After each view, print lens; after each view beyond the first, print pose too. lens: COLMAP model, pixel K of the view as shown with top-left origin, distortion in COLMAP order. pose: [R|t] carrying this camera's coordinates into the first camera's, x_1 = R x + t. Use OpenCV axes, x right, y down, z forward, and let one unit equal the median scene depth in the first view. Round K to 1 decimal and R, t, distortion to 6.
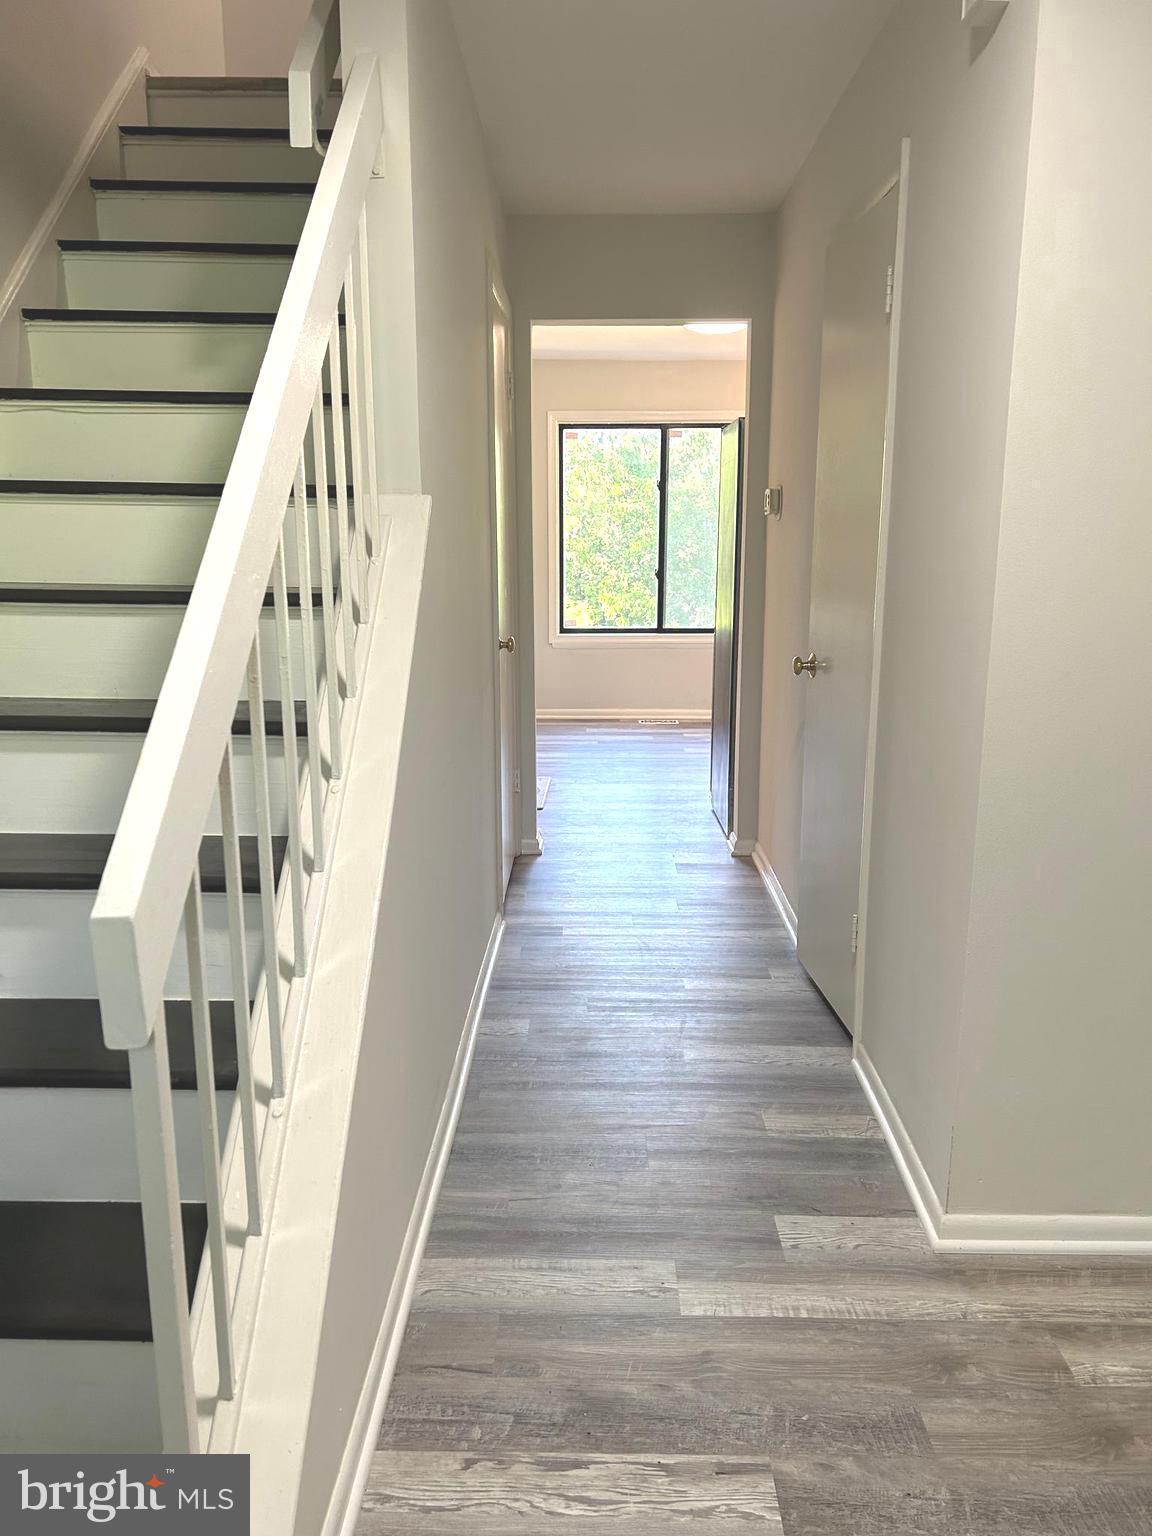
lens RADIAL K [[1141.7, 0, 568.8], [0, 1141.7, 803.9], [0, 0, 1]] dist [0.056718, -0.006733]
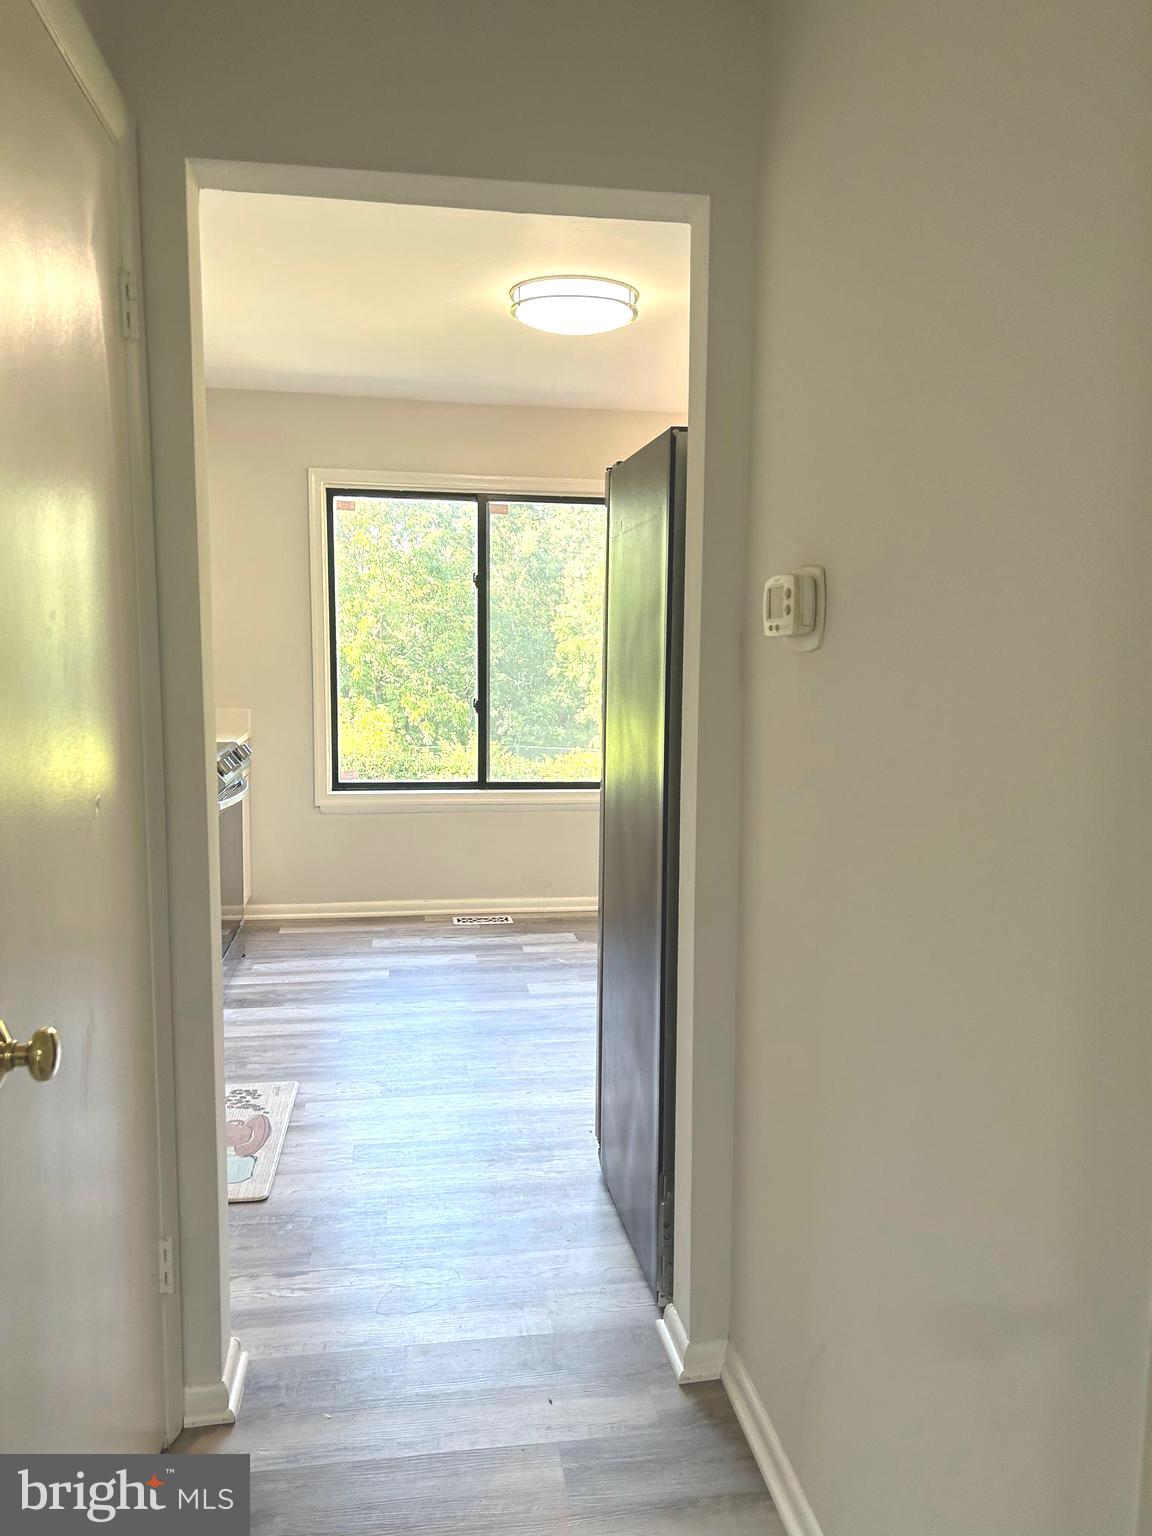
lens RADIAL K [[1160.6, 0, 576.0], [0, 1160.6, 768.0], [0, 0, 1]] dist [0.060168, -0.079450]
pose [[0.984945, -0.008904, 0.172638, 0.016027], [0.029158, 0.992921, -0.115144, -0.084922], [-0.170391, 0.118444, 0.978232, 0.326034]]
